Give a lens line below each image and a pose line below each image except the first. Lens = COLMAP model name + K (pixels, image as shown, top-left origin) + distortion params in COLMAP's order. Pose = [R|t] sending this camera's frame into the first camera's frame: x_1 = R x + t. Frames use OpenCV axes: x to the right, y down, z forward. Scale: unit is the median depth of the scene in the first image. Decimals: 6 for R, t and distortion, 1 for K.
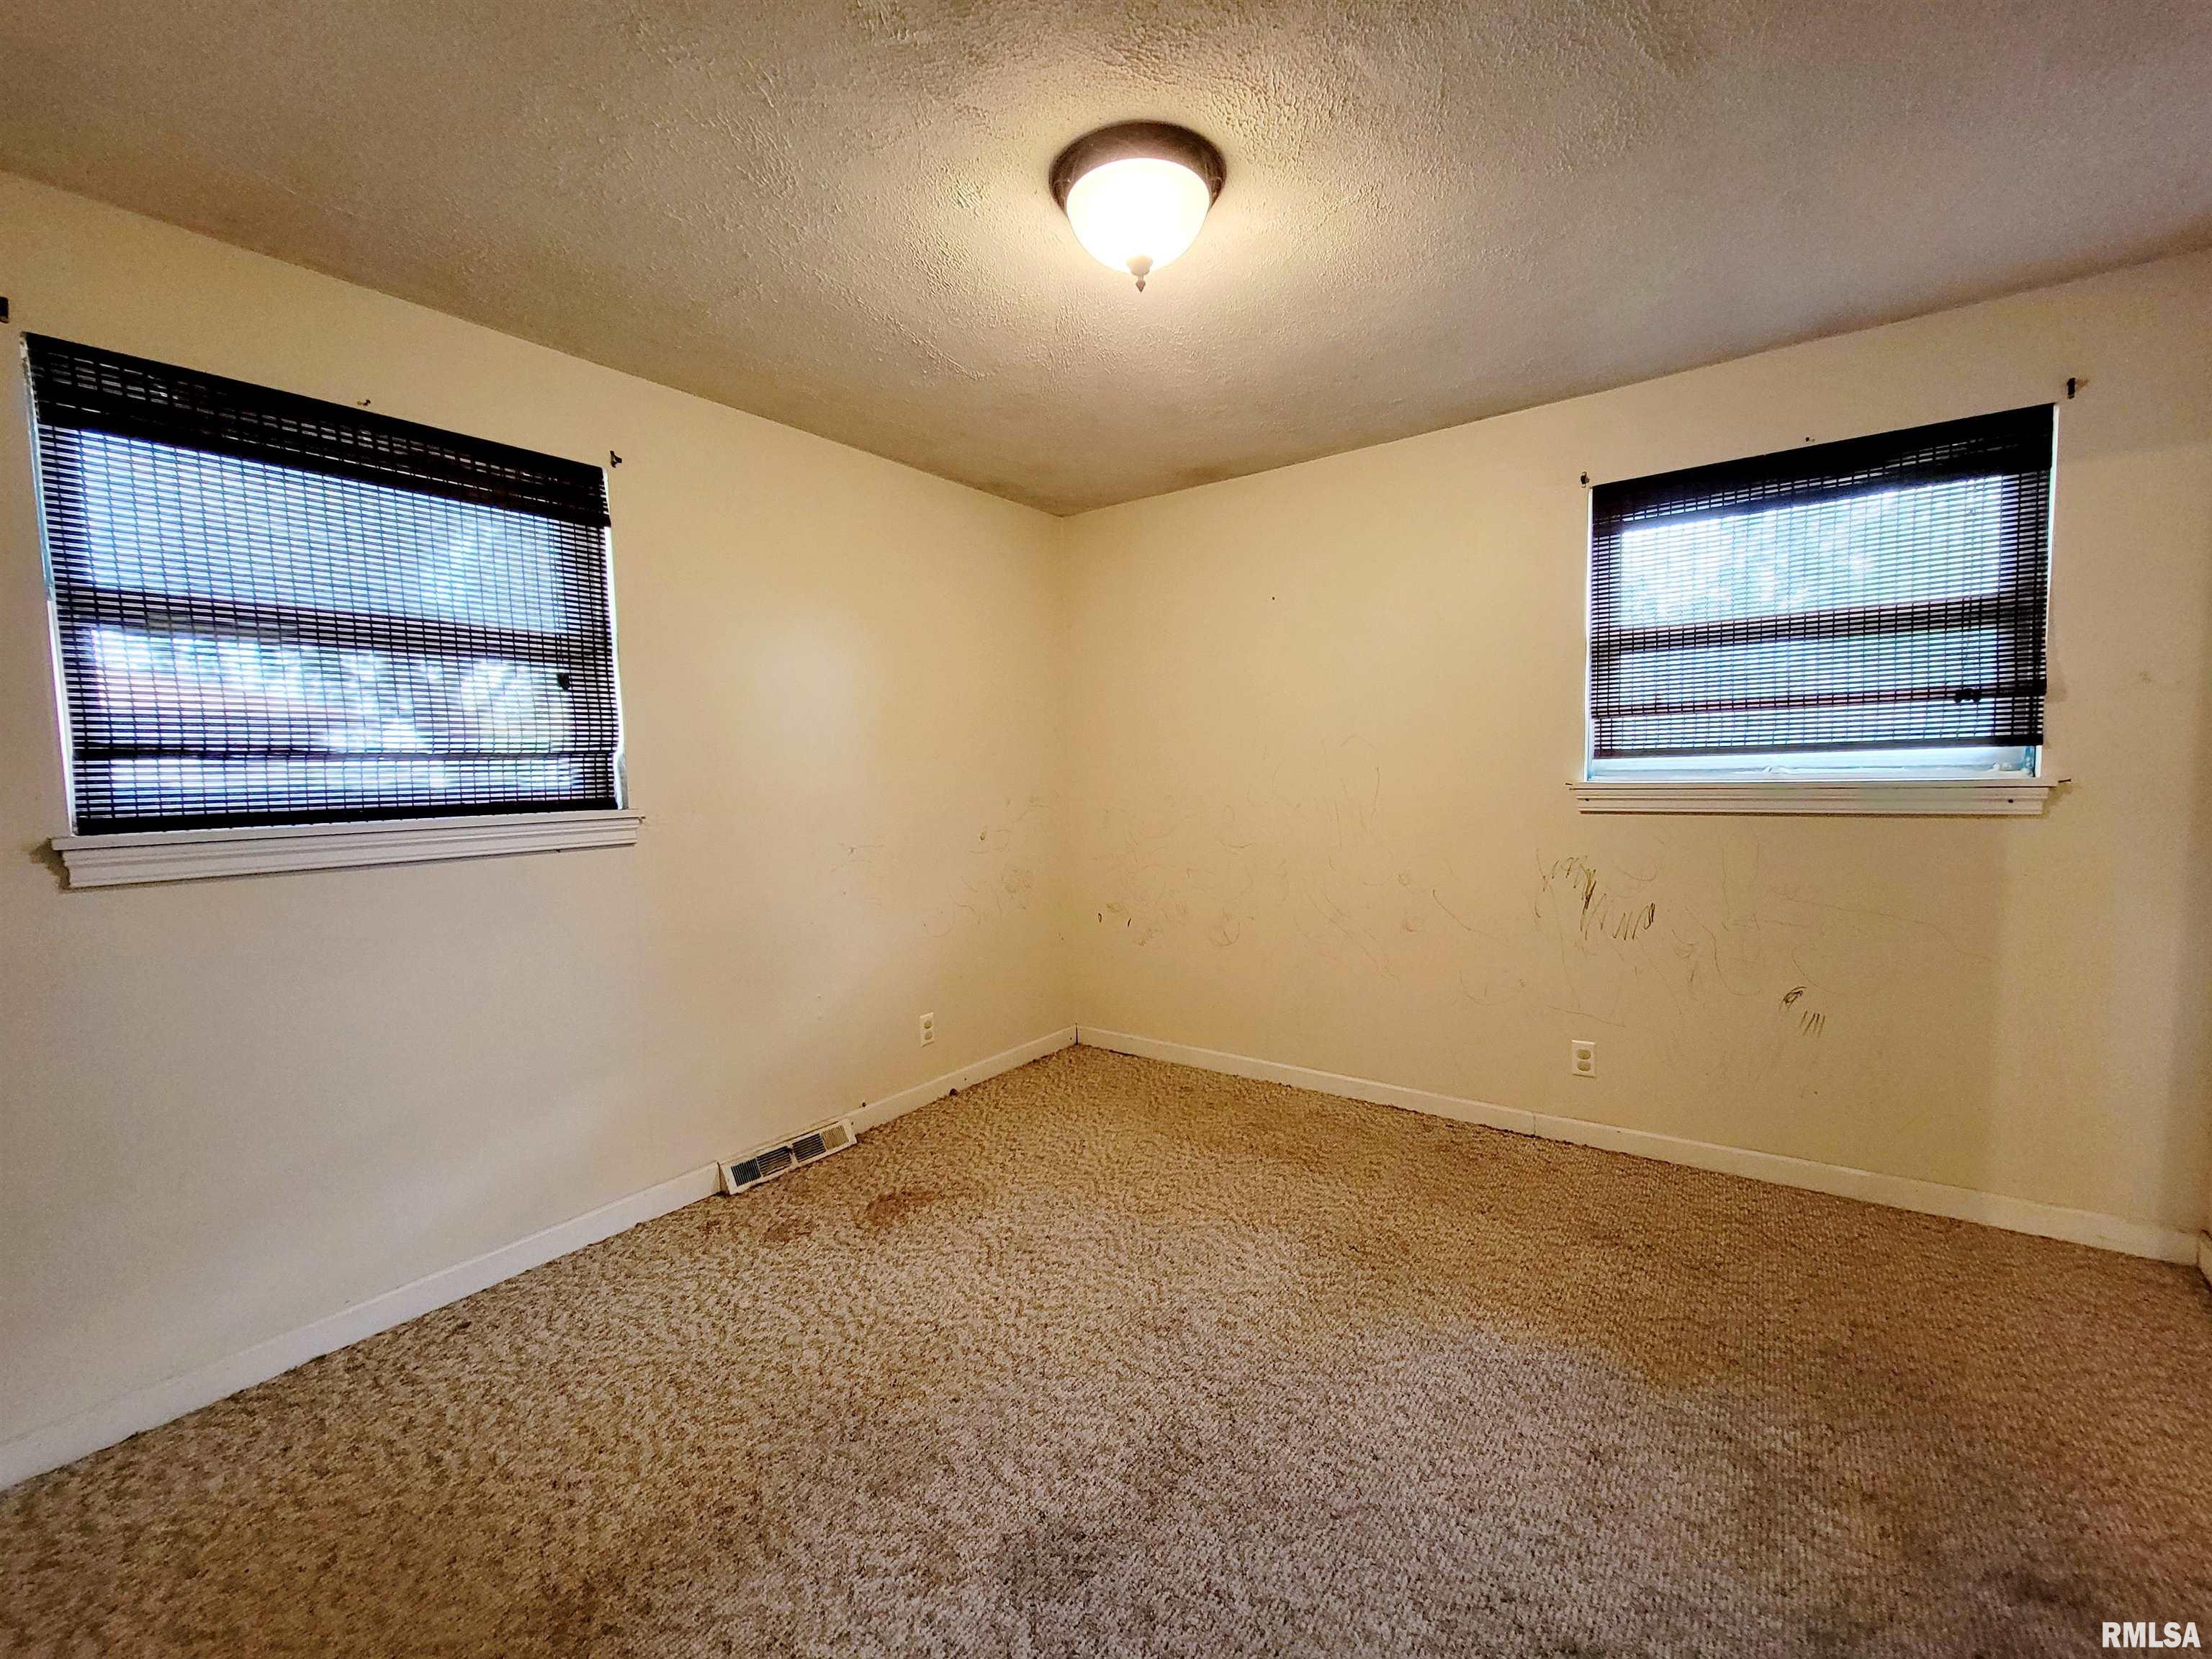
lens RADIAL K [[901.6, 0, 1114.6], [0, 901.6, 842.0], [0, 0, 1]] dist [-0.001789, 0.000217]
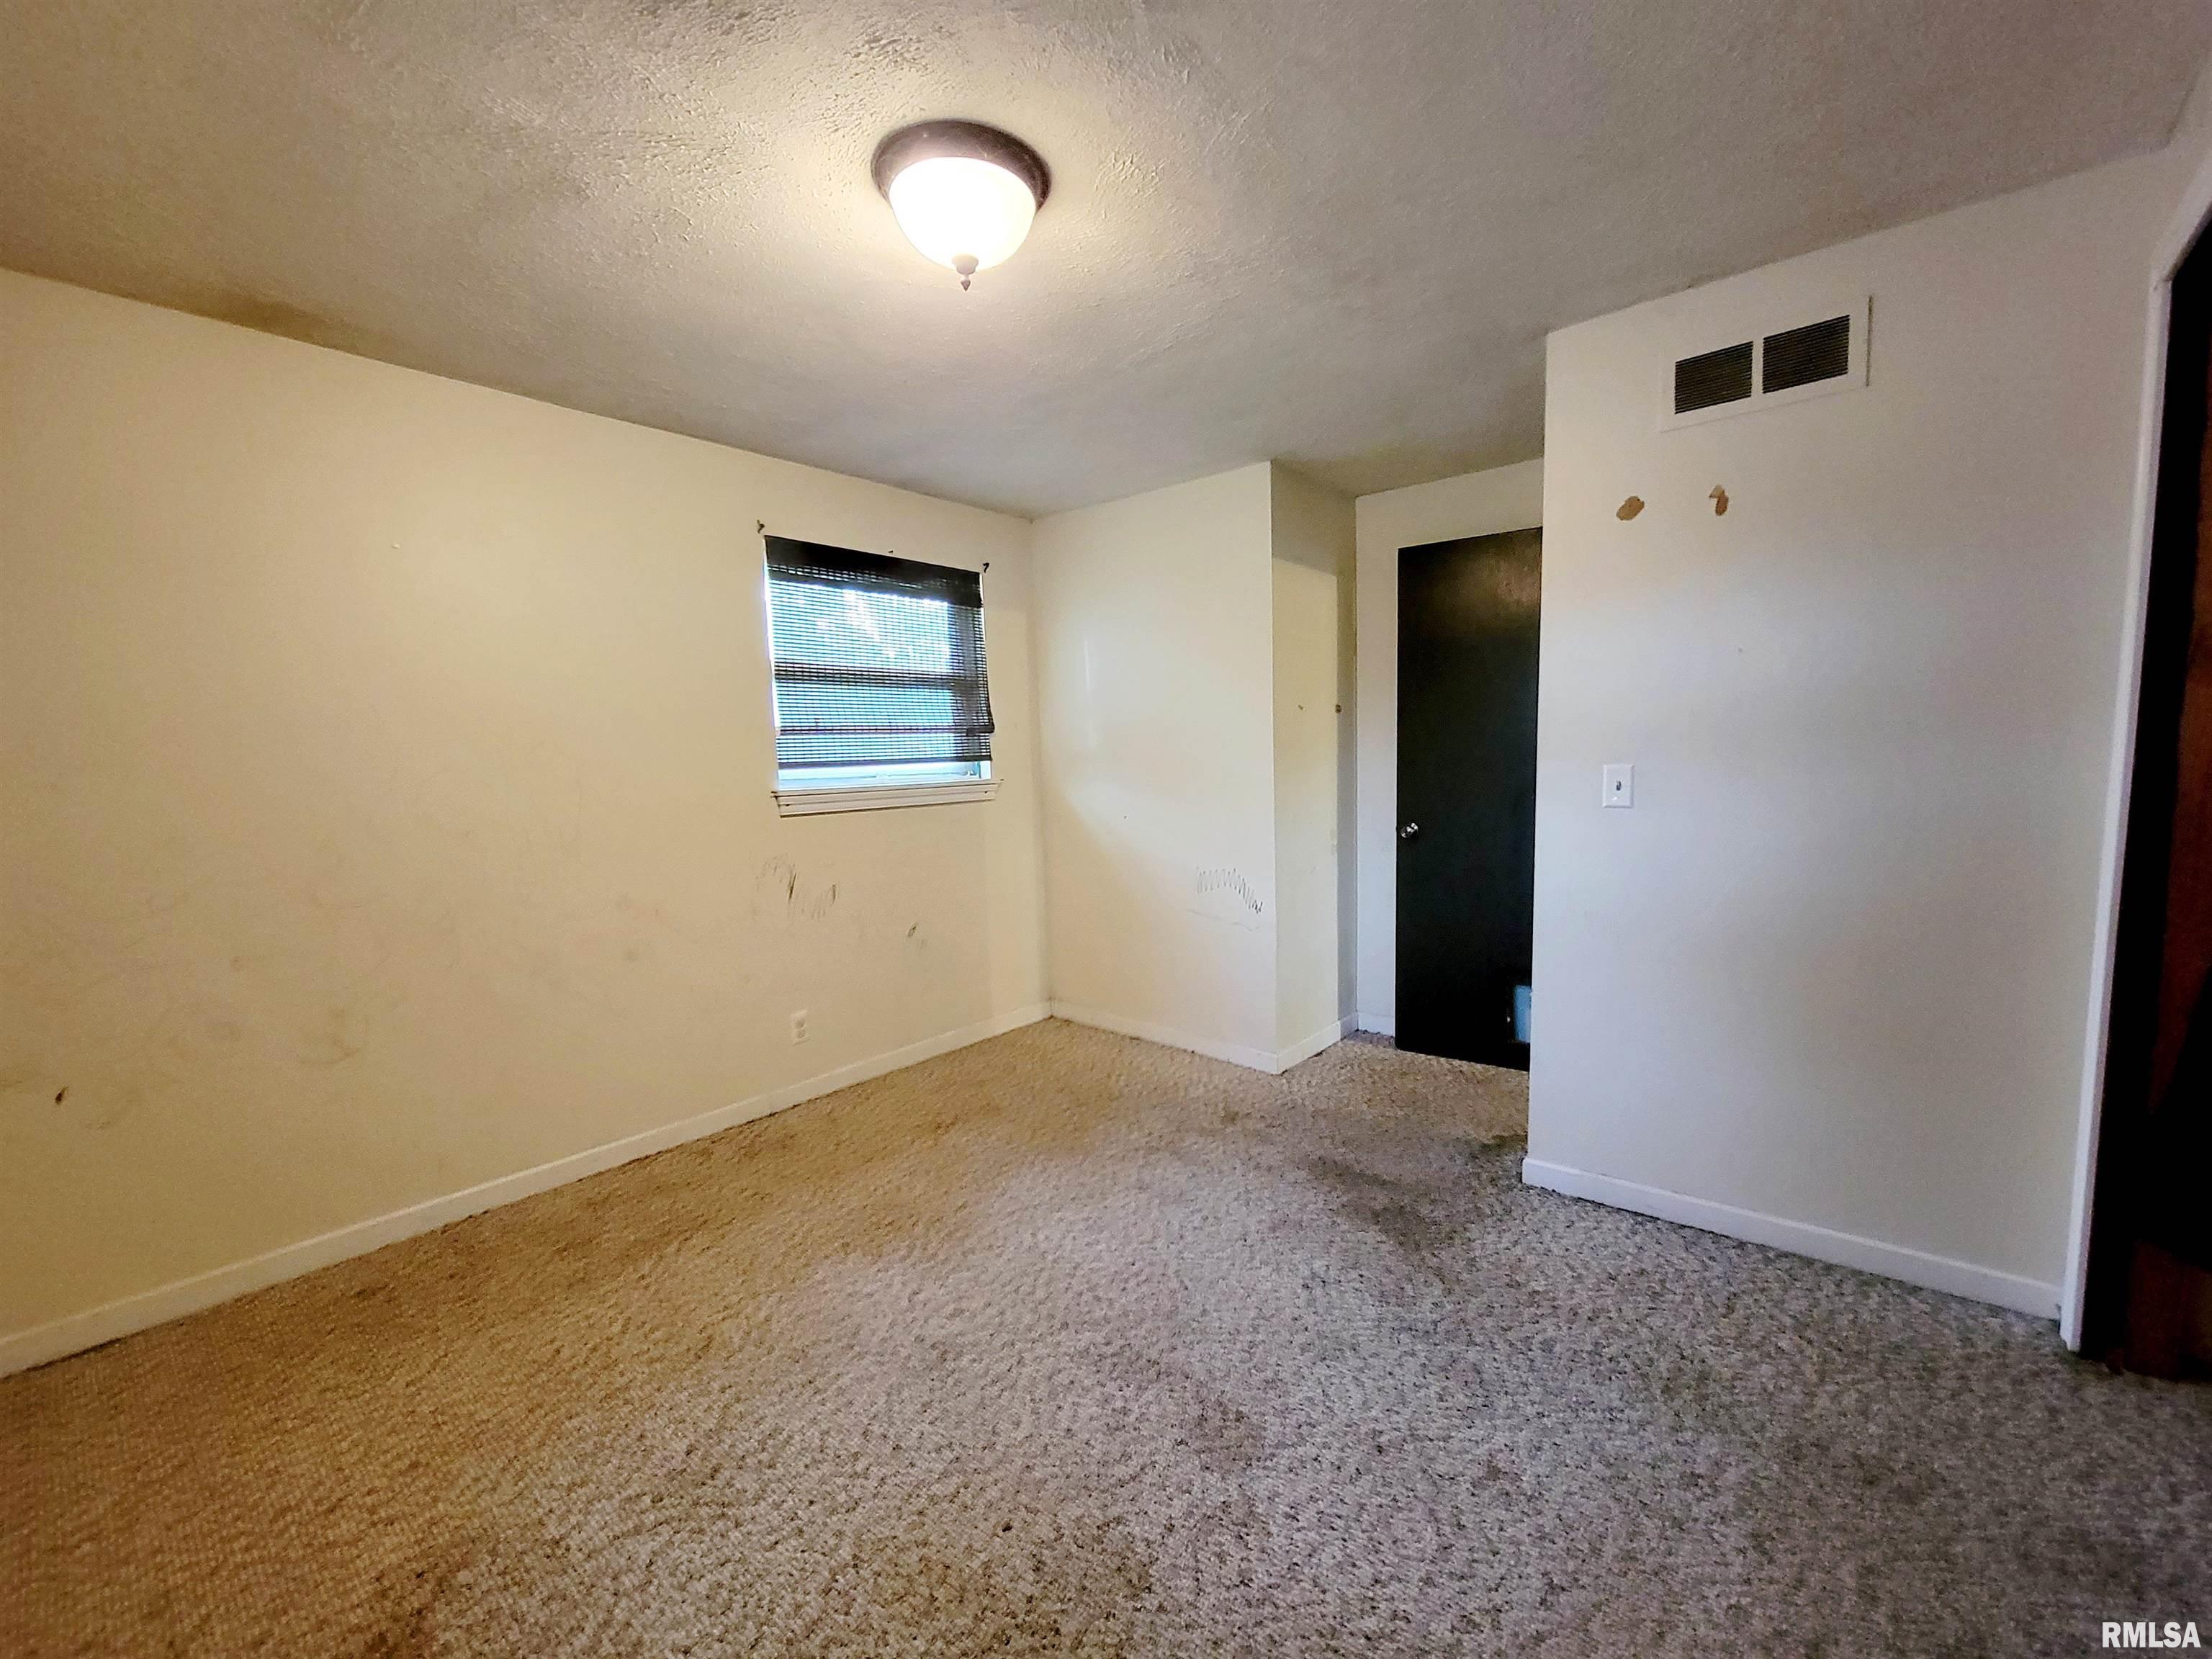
lens RADIAL K [[901.6, 0, 1114.6], [0, 901.6, 842.0], [0, 0, 1]] dist [-0.001789, 0.000217]
pose [[0.074896, -0.074347, 0.994416, -0.727969], [0.107426, 0.992015, 0.066076, -0.037077], [-0.991388, 0.101877, 0.082285, 0.594578]]
